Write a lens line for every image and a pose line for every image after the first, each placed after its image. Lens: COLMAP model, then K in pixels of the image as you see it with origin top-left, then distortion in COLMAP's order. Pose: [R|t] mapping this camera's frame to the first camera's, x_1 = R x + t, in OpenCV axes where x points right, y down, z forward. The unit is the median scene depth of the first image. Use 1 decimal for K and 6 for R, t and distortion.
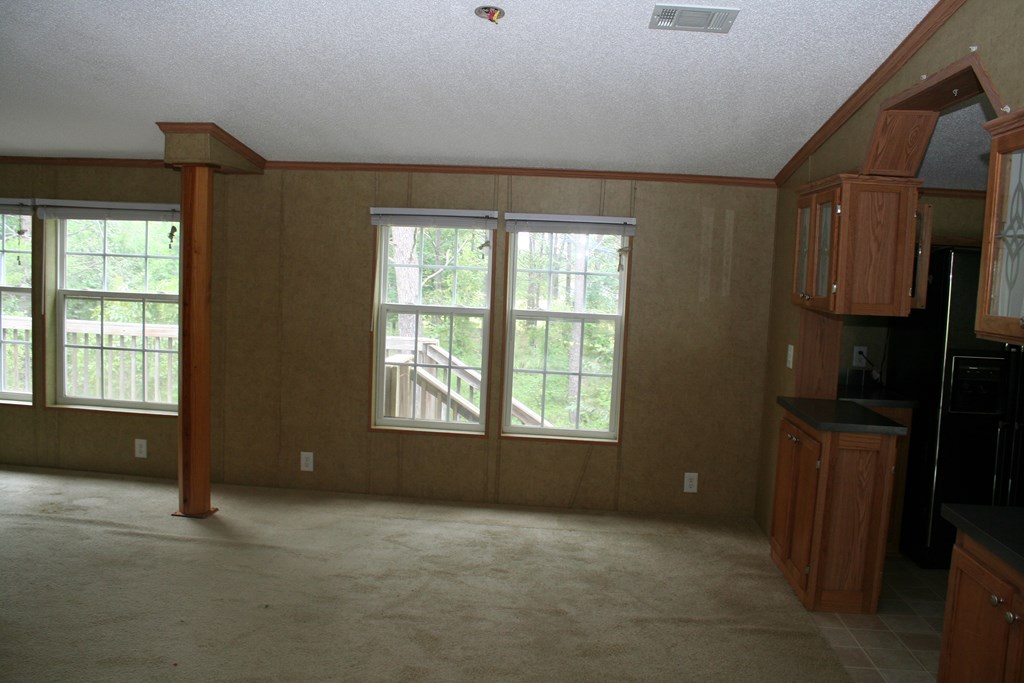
lens RADIAL K [[855.9, 0, 509.1], [0, 855.9, 340.2], [0, 0, 1]] dist [-0.170768, 0.150719]
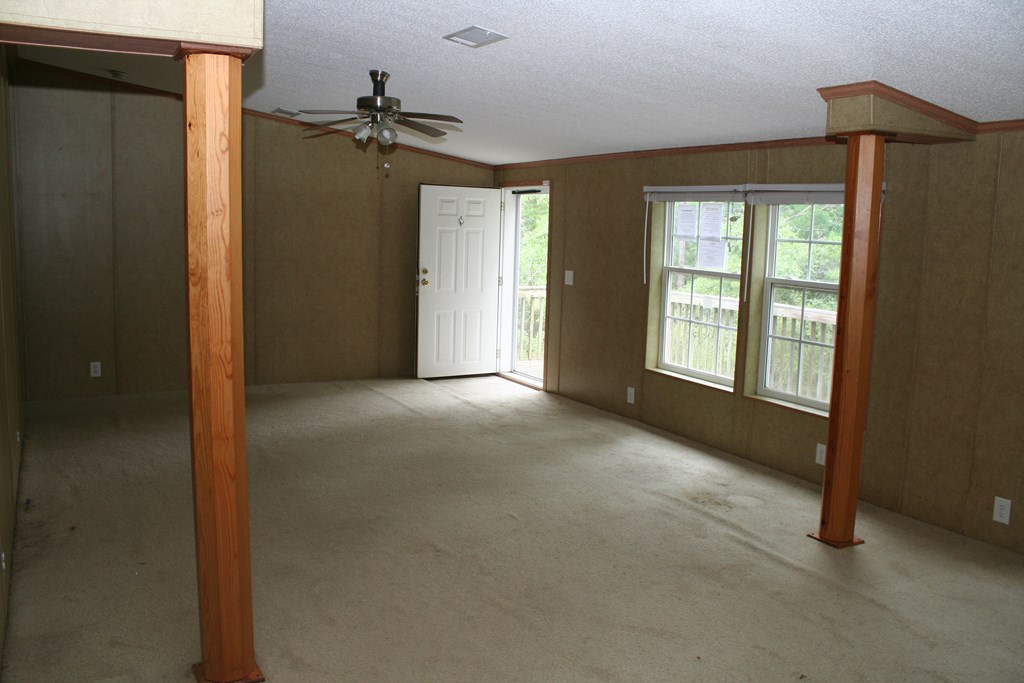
lens RADIAL K [[855.9, 0, 509.1], [0, 855.9, 340.2], [0, 0, 1]] dist [-0.170768, 0.150719]
pose [[0.554097, 0.083078, -0.828296, 0.131032], [-0.079251, 0.995753, 0.046858, -0.011957], [0.828671, 0.039679, 0.558328, 0.228299]]
